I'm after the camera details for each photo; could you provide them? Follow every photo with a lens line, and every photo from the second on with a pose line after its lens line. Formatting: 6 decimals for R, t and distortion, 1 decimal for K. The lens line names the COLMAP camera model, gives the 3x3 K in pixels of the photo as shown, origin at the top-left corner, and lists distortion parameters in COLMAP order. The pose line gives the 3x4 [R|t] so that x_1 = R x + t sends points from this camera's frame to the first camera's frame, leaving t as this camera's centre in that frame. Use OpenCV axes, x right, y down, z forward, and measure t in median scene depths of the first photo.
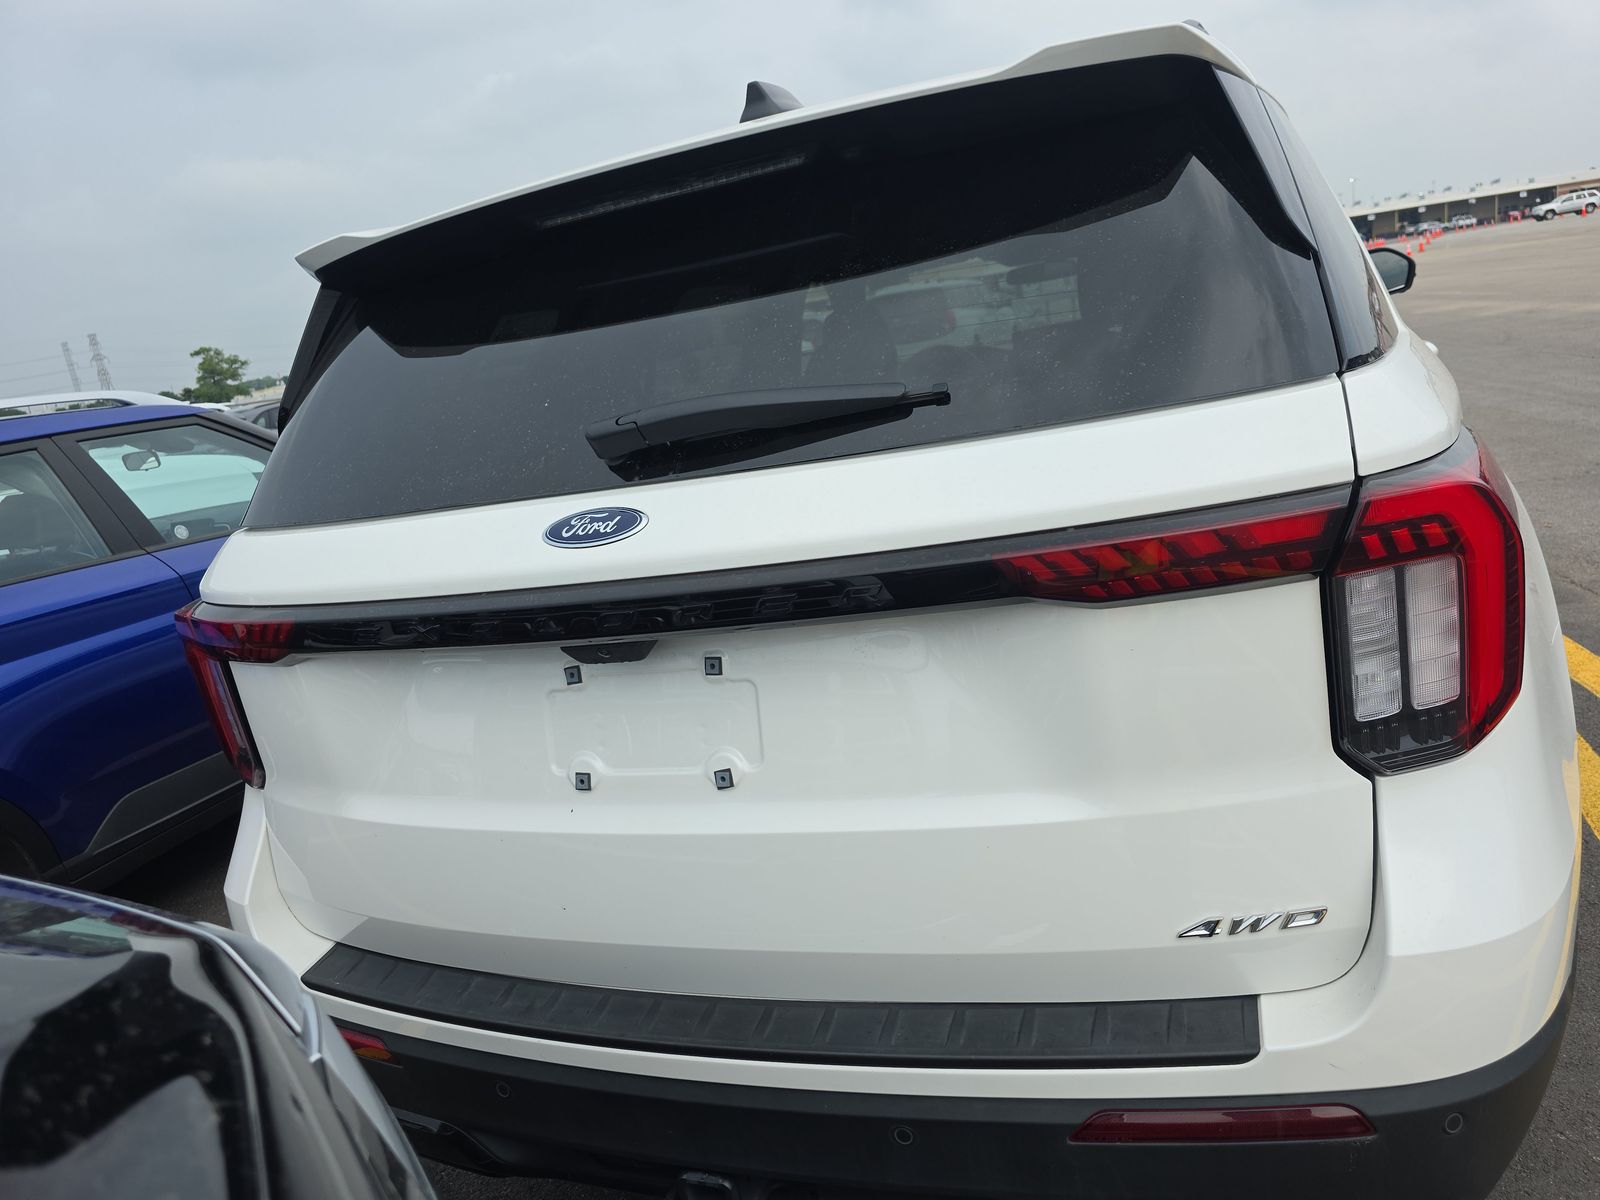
lens RADIAL K [[1077.0, 0, 799.7], [0, 1077.0, 571.8], [0, 0, 1]] dist [0.006765, -0.048702]
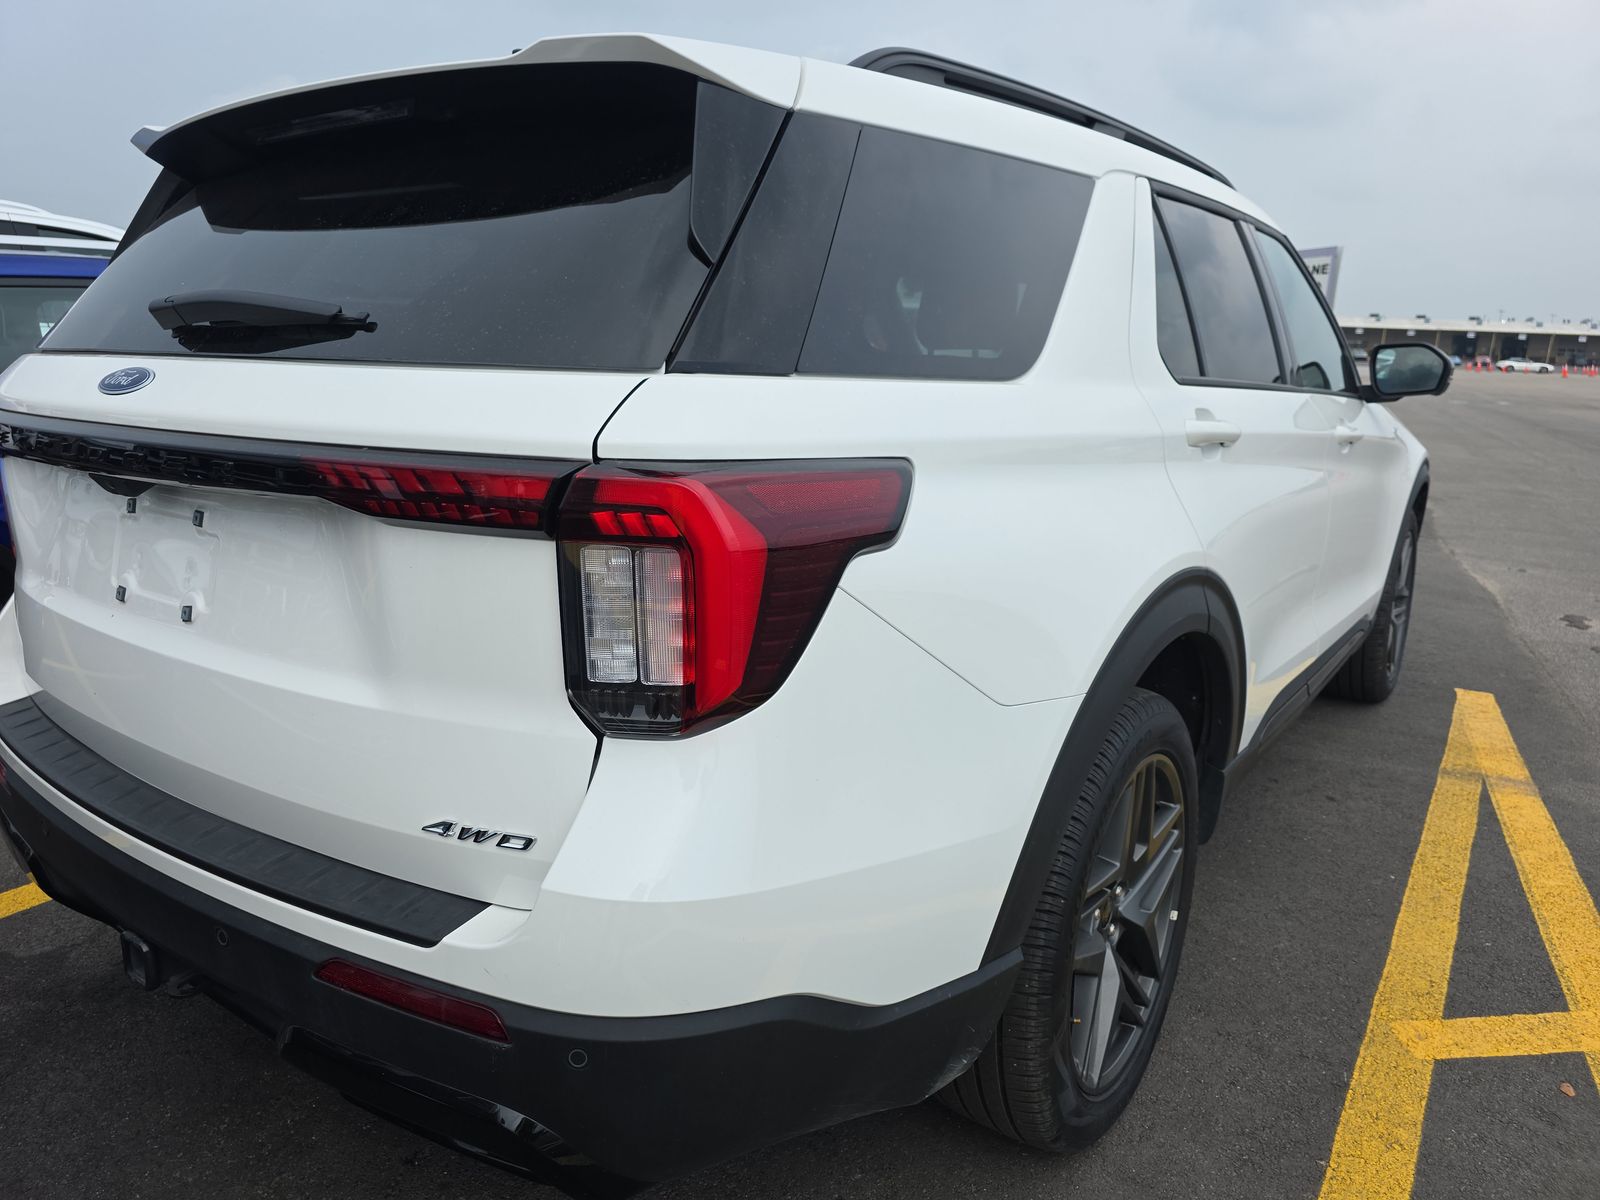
lens RADIAL K [[1067.1, 0, 816.2], [0, 1067.1, 600.6], [0, 0, 1]] dist [-0.027076, -0.003310]
pose [[0.956974, 0.245499, -0.154698, 0.865199], [-0.241723, 0.969389, 0.043059, -0.043412], [0.160534, -0.003812, 0.987023, -0.039348]]
